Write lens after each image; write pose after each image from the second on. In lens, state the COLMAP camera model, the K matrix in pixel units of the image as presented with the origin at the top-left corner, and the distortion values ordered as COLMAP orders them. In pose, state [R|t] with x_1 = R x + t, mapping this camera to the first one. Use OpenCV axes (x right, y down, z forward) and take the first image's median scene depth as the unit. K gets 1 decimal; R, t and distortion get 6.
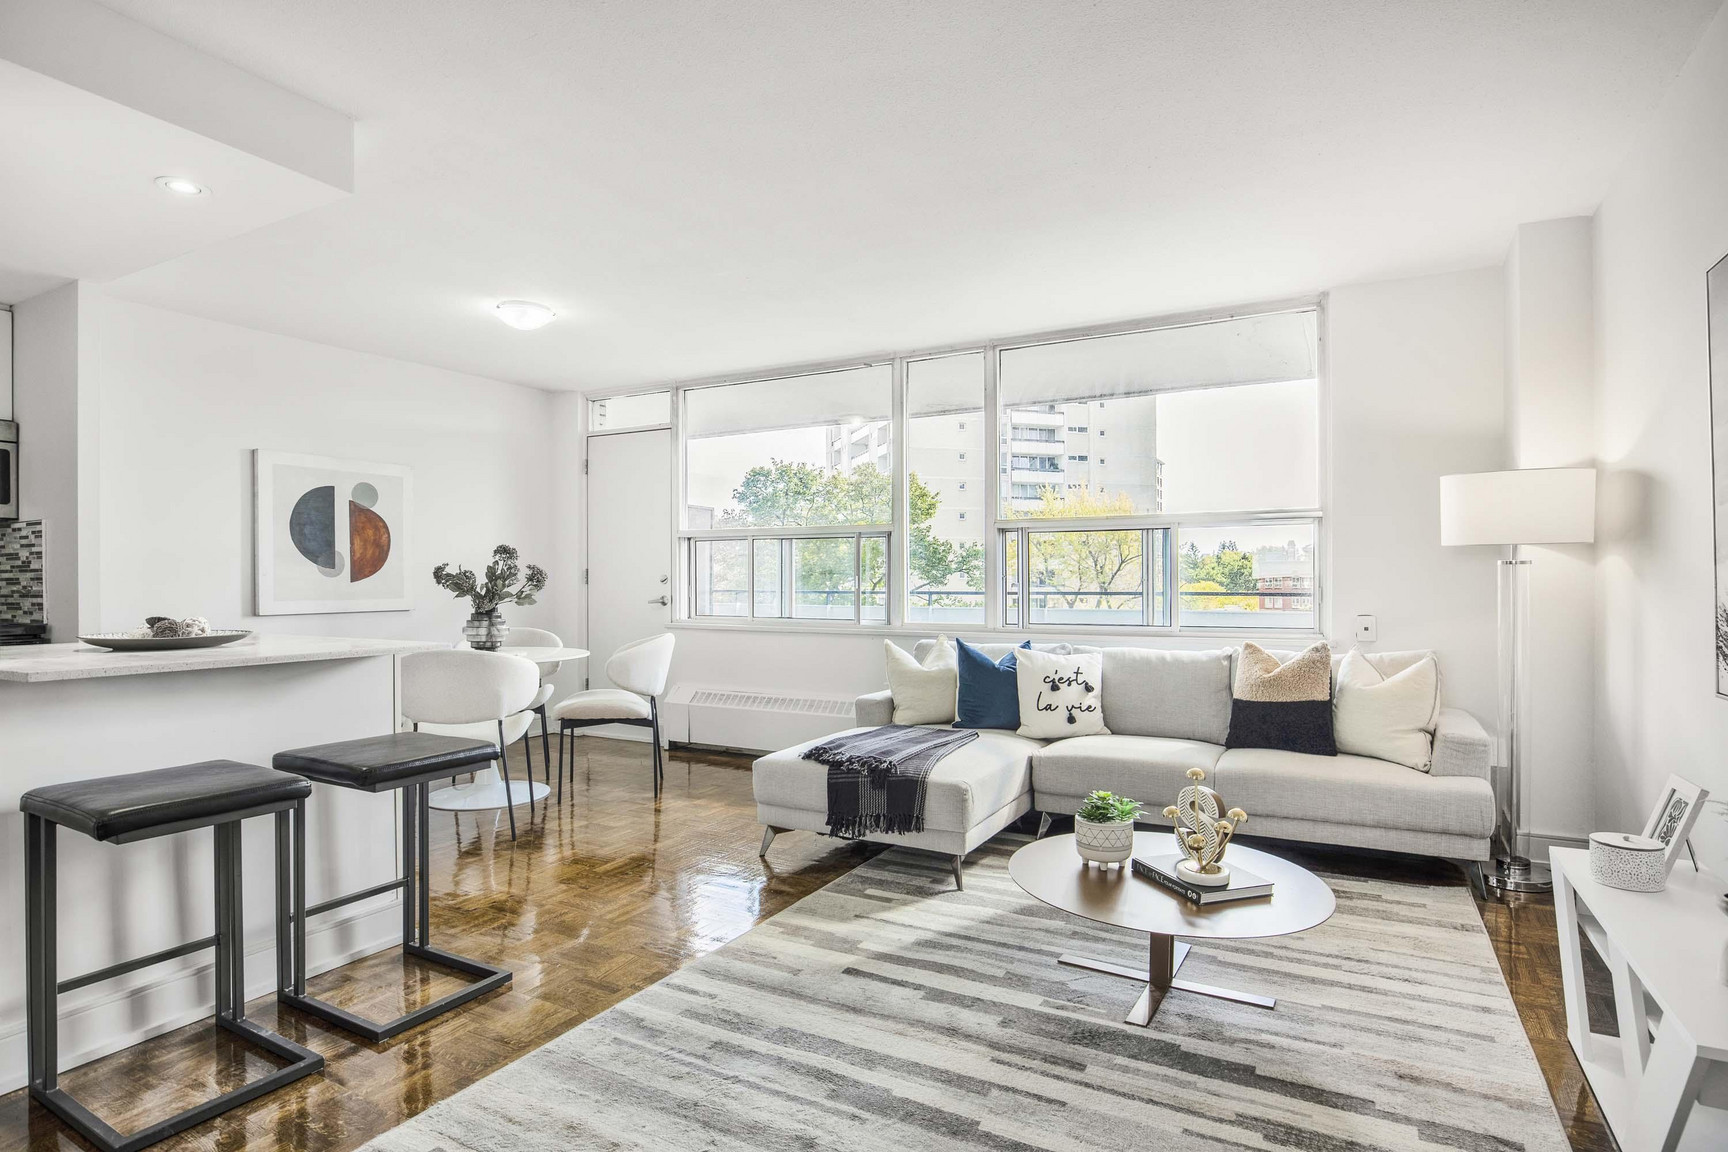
lens RADIAL K [[882.1, 0, 861.3], [0, 882.1, 584.9], [0, 0, 1]] dist [-0.017777, 0.000502]
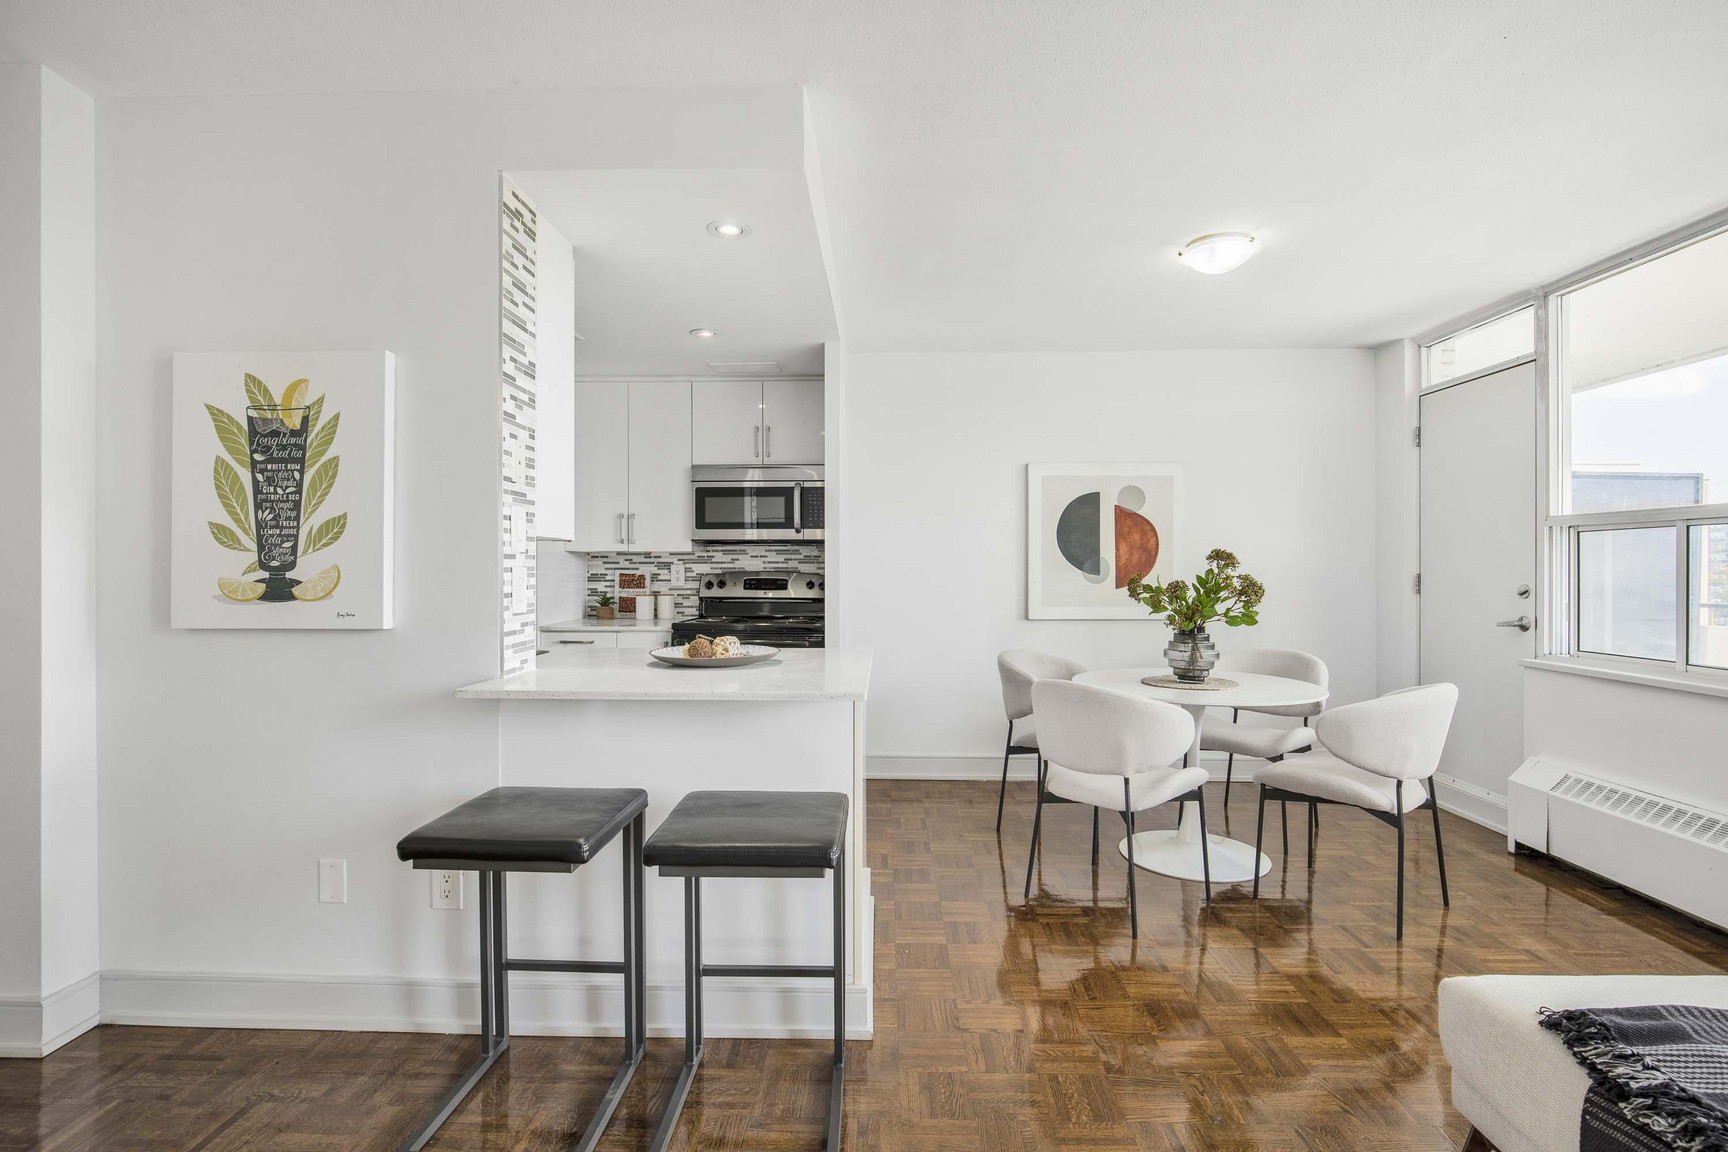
lens RADIAL K [[801.0, 0, 901.6], [0, 801.0, 571.3], [0, 0, 1]] dist [-0.021589, 0.002098]
pose [[0.470630, 0.006068, -0.882310, 0.121859], [-0.006661, 0.999972, 0.003324, -0.031410], [0.882306, 0.004313, 0.470657, 0.485934]]
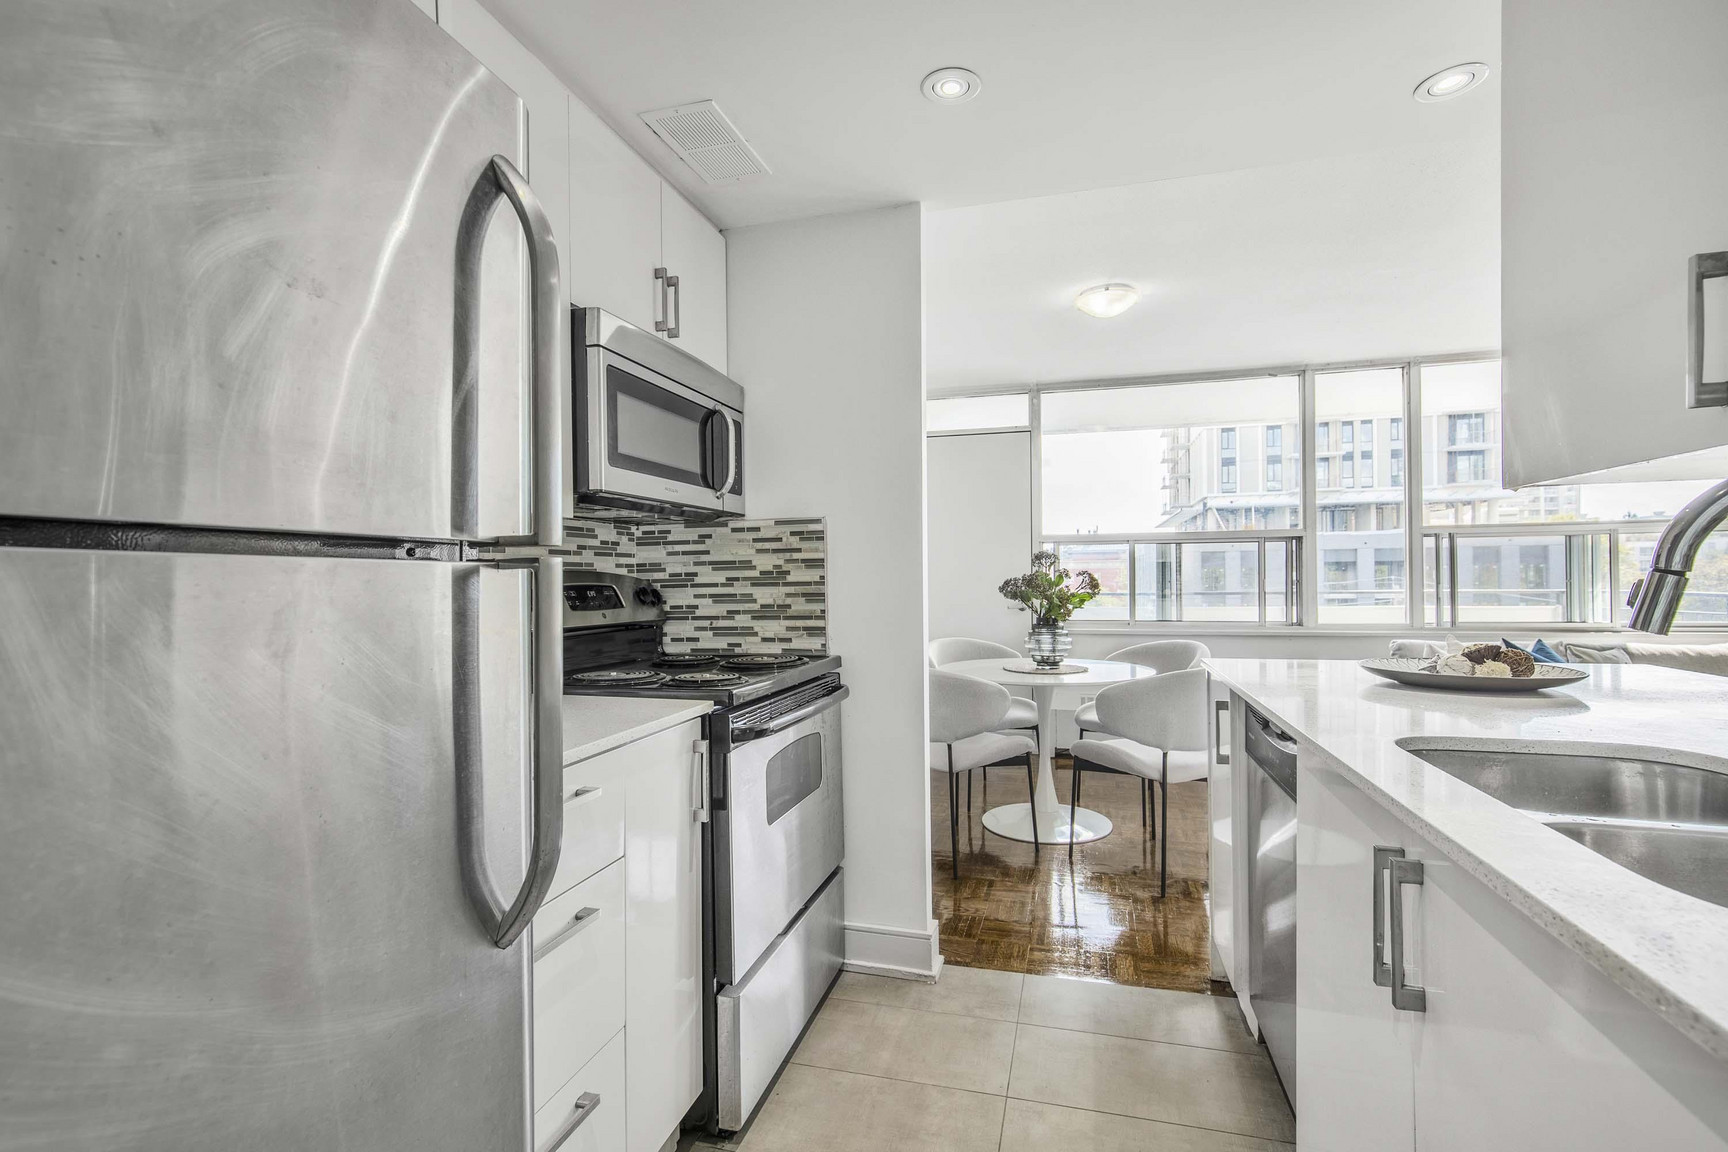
lens RADIAL K [[801.0, 0, 828.5], [0, 801.0, 579.4], [0, 0, 1]] dist [-0.021589, 0.002098]
pose [[0.977021, -0.005880, 0.213060, -0.969708], [0.007156, 0.999961, -0.005217, -0.014939], [-0.213021, 0.006622, 0.977025, 0.283036]]
